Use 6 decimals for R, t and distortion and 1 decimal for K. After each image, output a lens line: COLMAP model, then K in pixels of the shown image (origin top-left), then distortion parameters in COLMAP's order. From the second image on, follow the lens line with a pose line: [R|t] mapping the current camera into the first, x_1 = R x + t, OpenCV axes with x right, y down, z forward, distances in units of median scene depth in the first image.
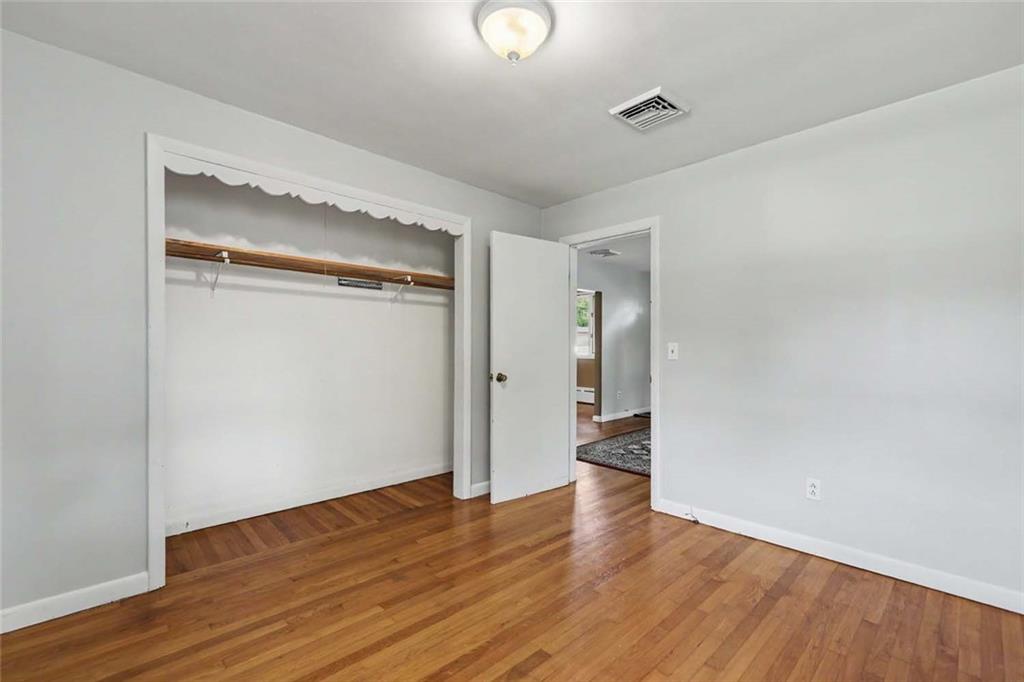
lens RADIAL K [[442.4, 0, 512.3], [0, 442.4, 347.2], [0, 0, 1]] dist [0.000026, -0.000156]
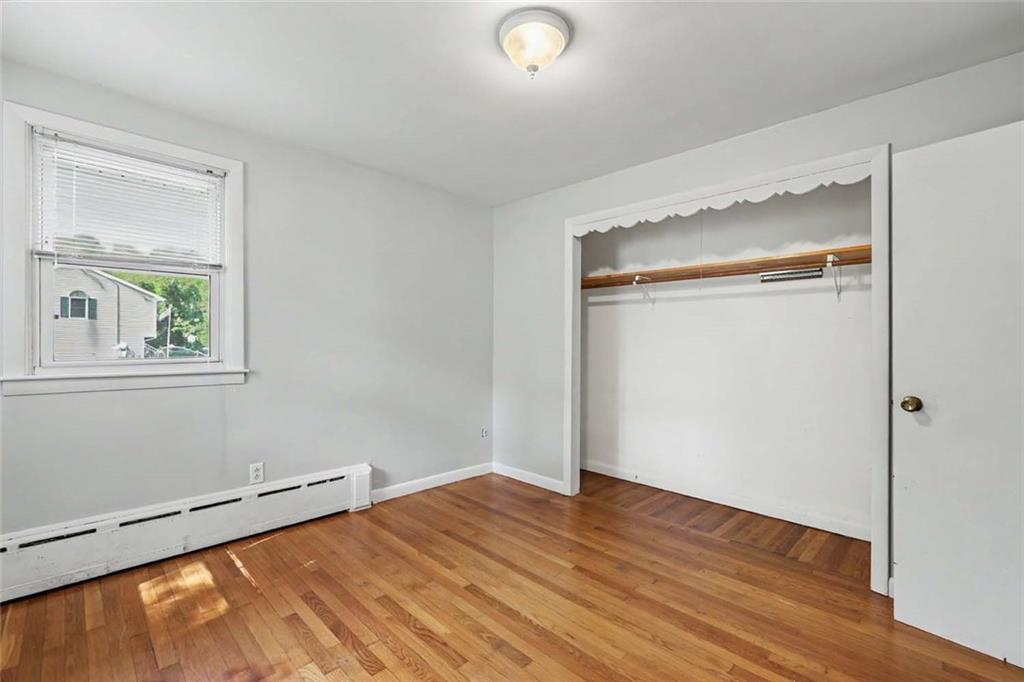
lens RADIAL K [[443.4, 0, 512.0], [0, 443.4, 341.0], [0, 0, 1]] dist [-0.000442, -0.000125]
pose [[0.029655, -0.015369, -0.999442, 0.572000], [-0.013841, 0.999780, -0.015785, 0.004312], [0.999464, 0.014302, 0.029436, 0.509073]]
